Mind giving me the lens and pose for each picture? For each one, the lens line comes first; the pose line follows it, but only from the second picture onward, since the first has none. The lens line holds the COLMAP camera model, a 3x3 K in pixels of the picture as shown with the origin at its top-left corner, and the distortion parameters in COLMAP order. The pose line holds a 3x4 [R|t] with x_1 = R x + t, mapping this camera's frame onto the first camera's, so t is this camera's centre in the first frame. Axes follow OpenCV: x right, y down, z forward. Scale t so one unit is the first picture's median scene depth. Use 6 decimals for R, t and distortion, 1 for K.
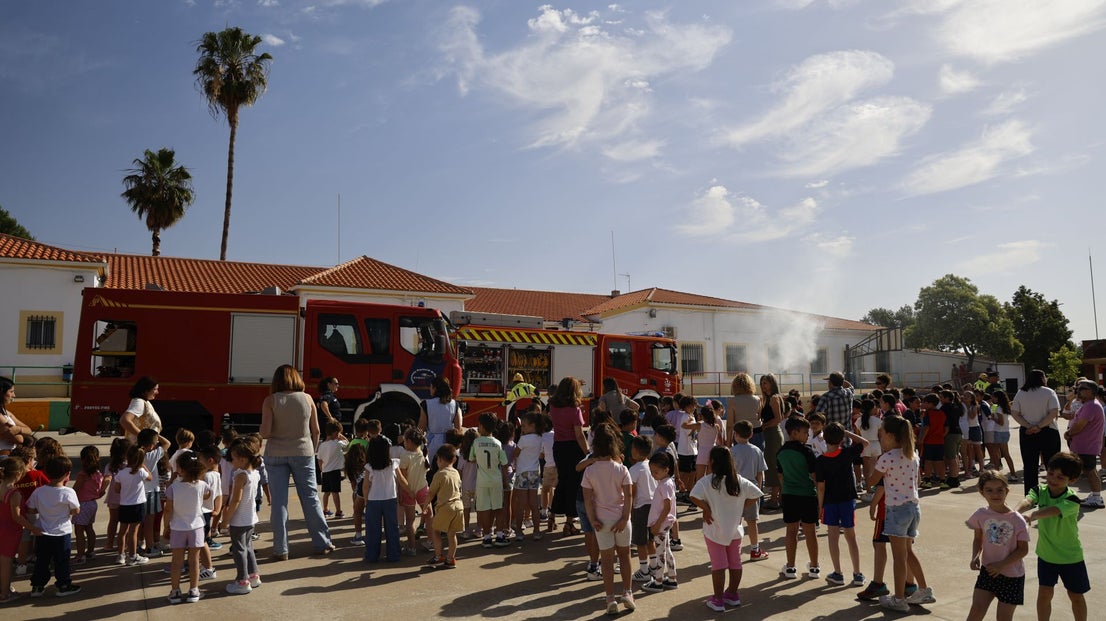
lens RADIAL K [[761.7, 0, 585.3], [0, 761.7, 309.0], [0, 0, 1]] dist [-0.060504, 0.030086]
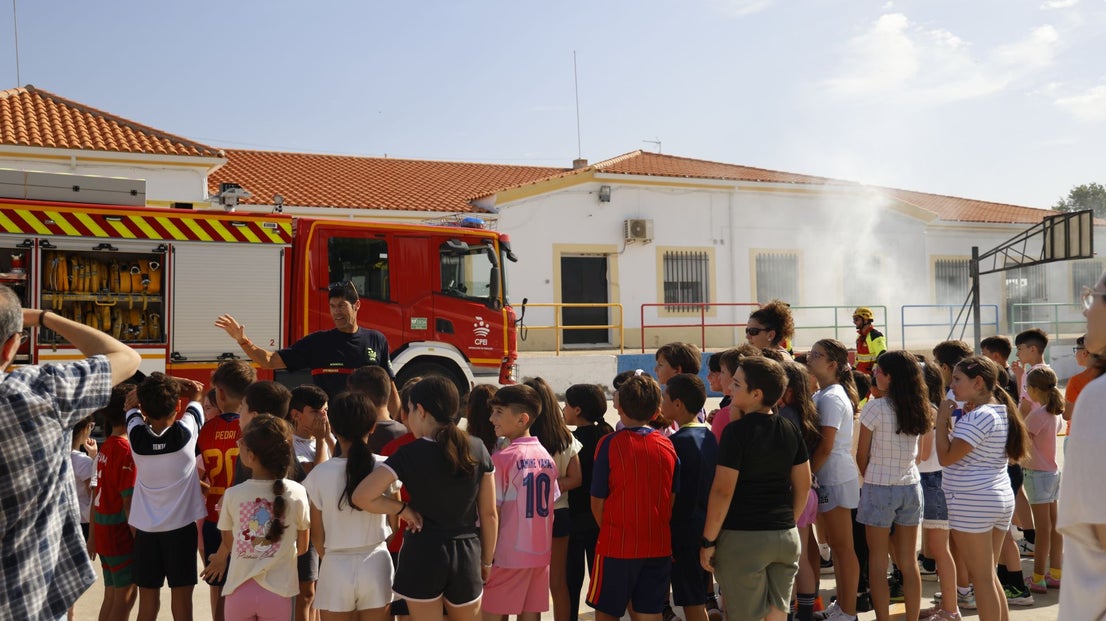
lens RADIAL K [[1146.7, 0, 570.1], [0, 1146.7, 324.8], [0, 0, 1]] dist [0.115288, 0.014619]
pose [[0.995859, -0.004315, -0.090814, 0.128626], [0.013264, 0.995082, 0.098167, 0.016391], [0.089943, -0.098965, 0.991018, 0.181638]]
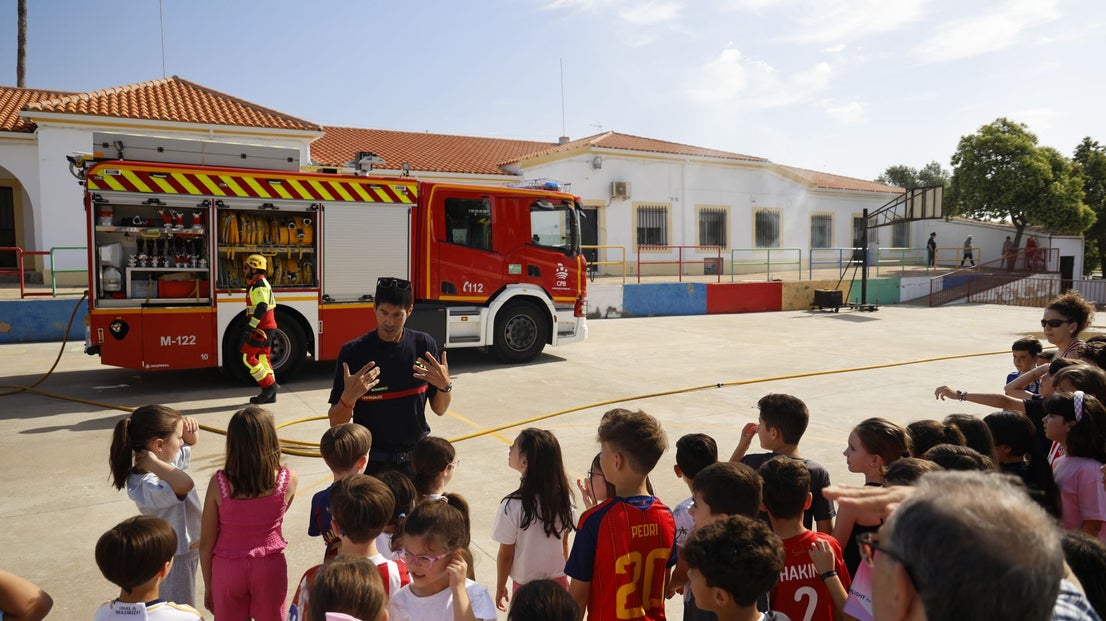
lens RADIAL K [[761.7, 0, 585.3], [0, 761.7, 309.0], [0, 0, 1]] dist [-0.060504, 0.030086]
pose [[0.999978, 0.005967, 0.003031, 0.071074], [-0.006409, 0.984222, 0.176822, 0.013743], [-0.001928, -0.176837, 0.984238, 0.248294]]
